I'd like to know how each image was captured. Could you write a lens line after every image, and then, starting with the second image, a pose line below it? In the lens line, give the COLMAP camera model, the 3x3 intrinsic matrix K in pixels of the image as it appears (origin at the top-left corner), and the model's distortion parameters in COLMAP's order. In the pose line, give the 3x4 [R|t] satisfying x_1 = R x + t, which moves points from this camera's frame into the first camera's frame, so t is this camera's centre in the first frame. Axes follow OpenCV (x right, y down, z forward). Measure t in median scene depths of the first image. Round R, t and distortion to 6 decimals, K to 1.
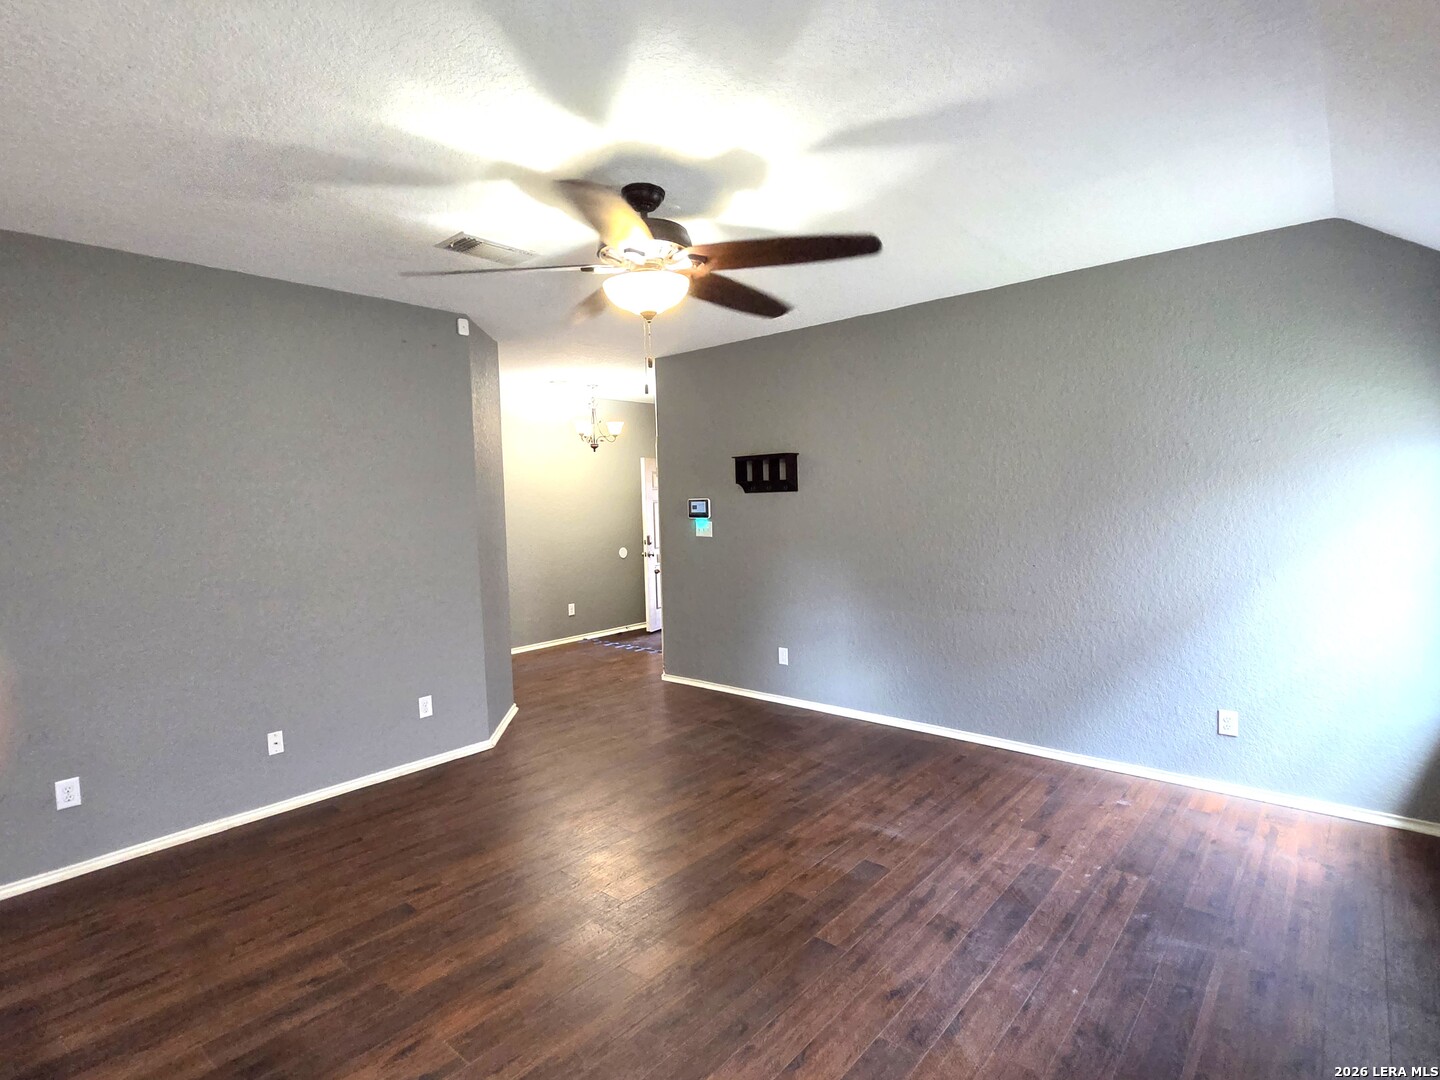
lens RADIAL K [[737.6, 0, 708.9], [0, 737.6, 540.8], [0, 0, 1]] dist [-0.003128, 0.004943]
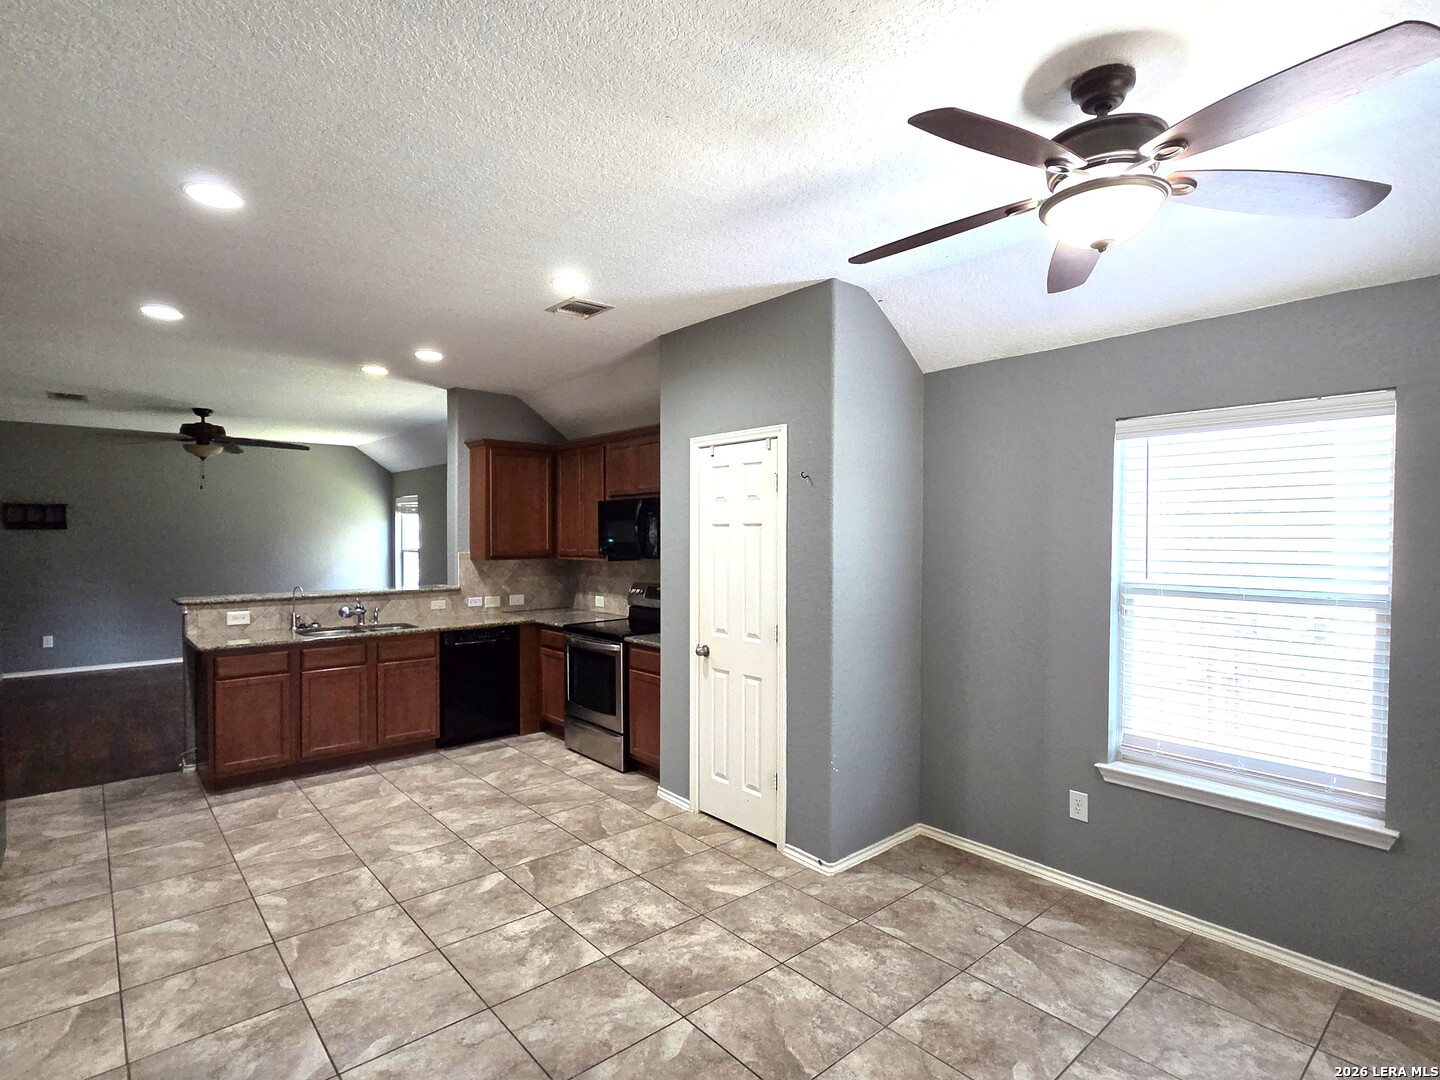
lens RADIAL K [[737.6, 0, 721.0], [0, 737.6, 542.2], [0, 0, 1]] dist [-0.003128, 0.004943]
pose [[0.137778, 0.011147, 0.990400, -1.896024], [0.053261, 0.998407, -0.018646, 0.094029], [-0.989030, 0.055319, 0.136965, -0.861925]]
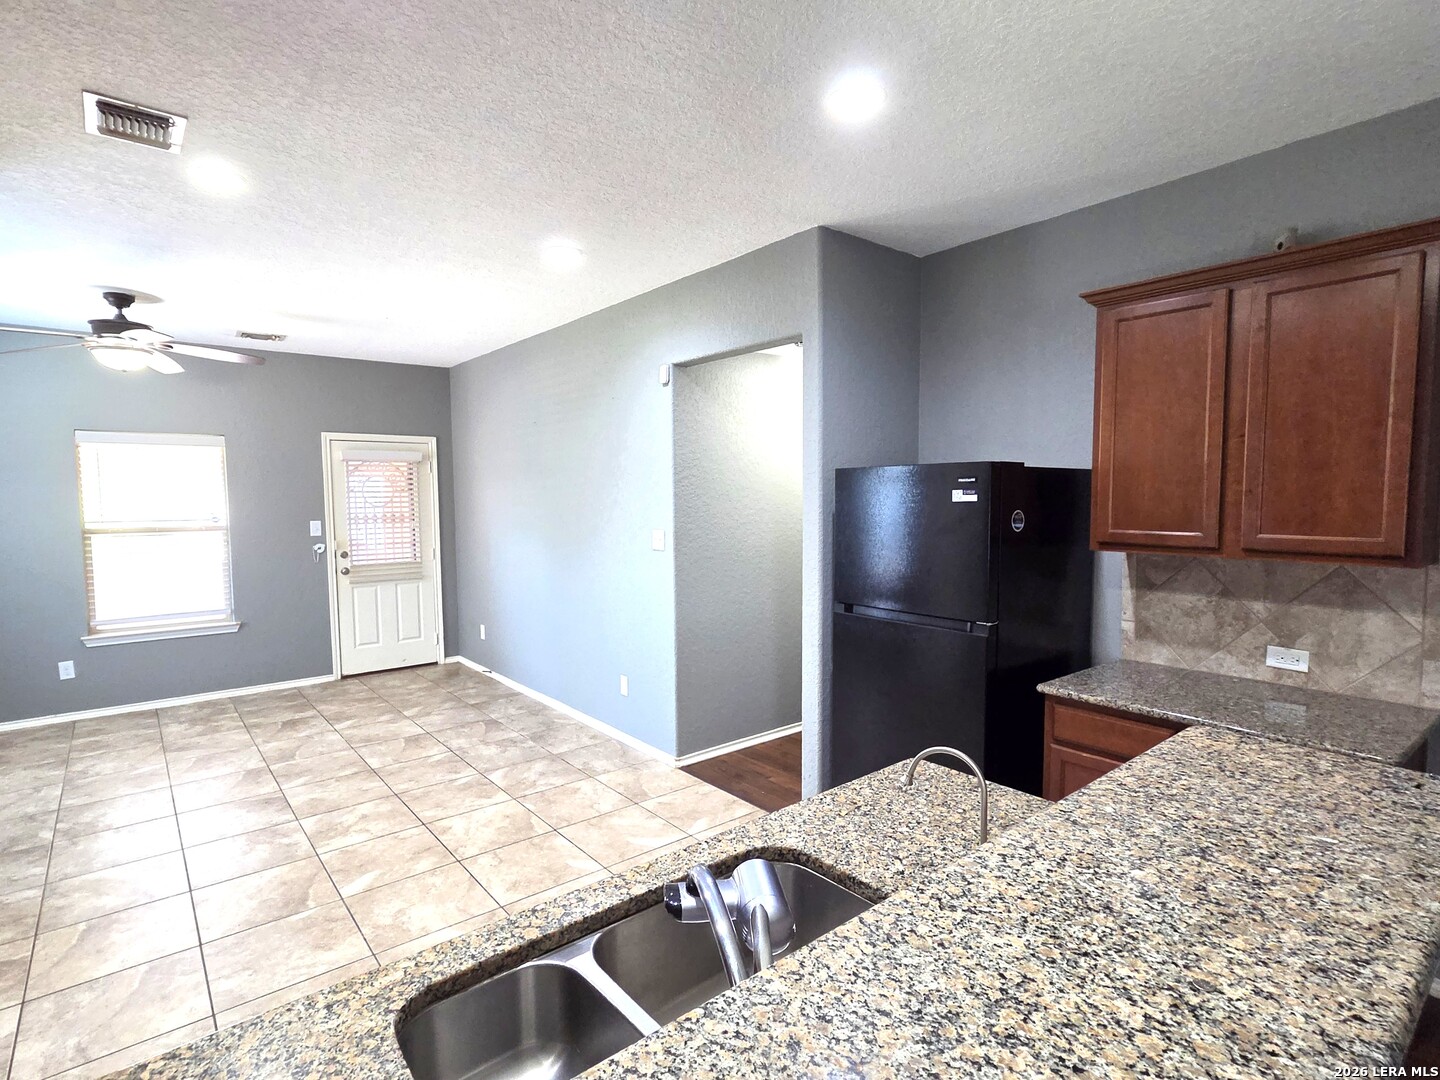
lens RADIAL K [[737.6, 0, 715.4], [0, 737.6, 544.3], [0, 0, 1]] dist [-0.003128, 0.004943]
pose [[-0.174214, 0.095209, -0.980094, -0.203286], [-0.044639, 0.993528, 0.104448, -0.006700], [0.983695, 0.061947, -0.168837, 0.147168]]
